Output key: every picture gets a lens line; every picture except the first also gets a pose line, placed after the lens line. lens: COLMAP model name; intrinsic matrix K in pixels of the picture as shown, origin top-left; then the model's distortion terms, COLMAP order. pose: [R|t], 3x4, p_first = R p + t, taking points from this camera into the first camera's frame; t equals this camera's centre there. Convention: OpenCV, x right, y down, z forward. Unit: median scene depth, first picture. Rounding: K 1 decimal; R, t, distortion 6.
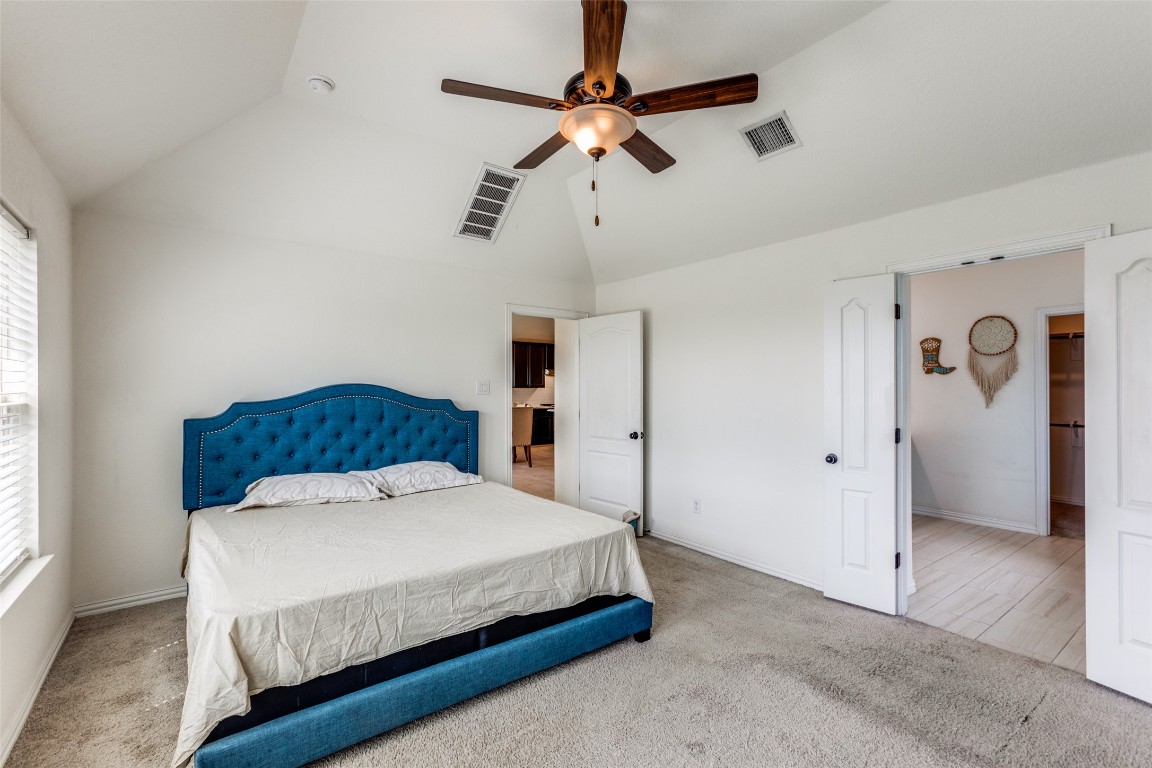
lens RADIAL K [[506.4, 0, 573.7], [0, 506.4, 383.4], [0, 0, 1]] dist [0.004508, 0.000468]
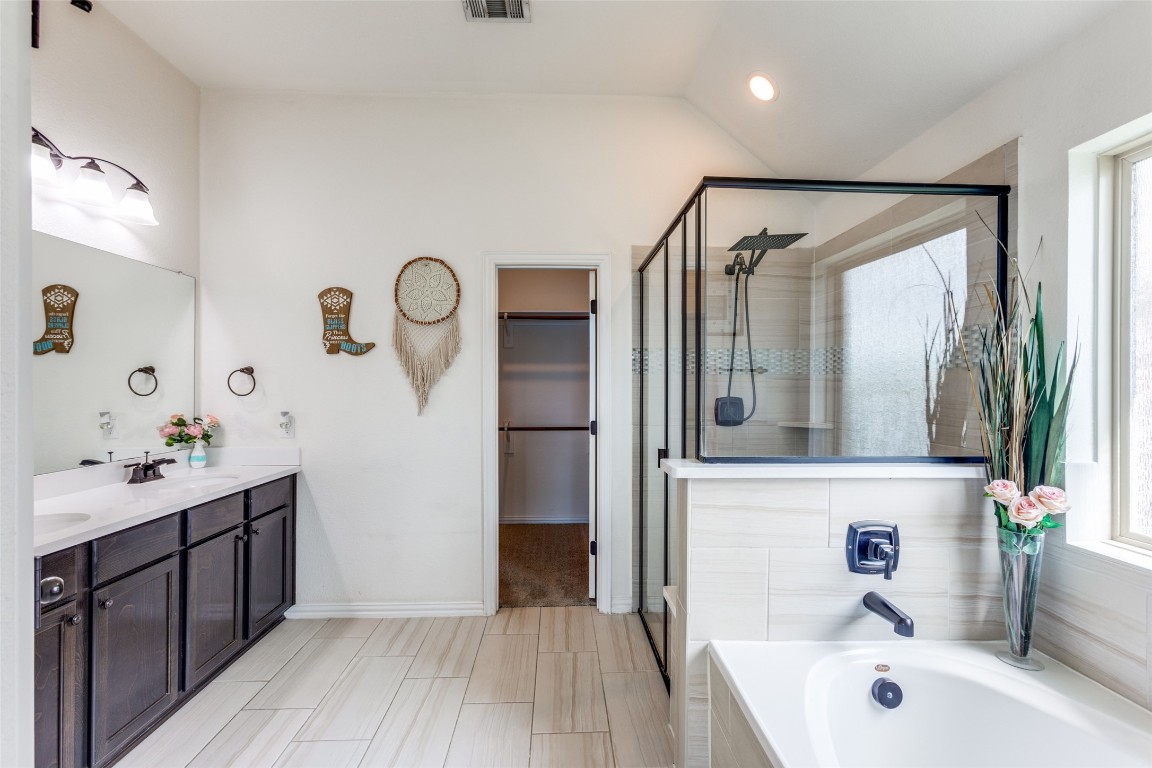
lens RADIAL K [[506.4, 0, 574.2], [0, 506.4, 385.9], [0, 0, 1]] dist [0.004508, 0.000468]
pose [[0.558536, -0.001331, 0.829479, 0.420163], [-0.006086, 0.999965, 0.005703, 0.011144], [-0.829458, -0.008234, 0.558509, 0.515941]]
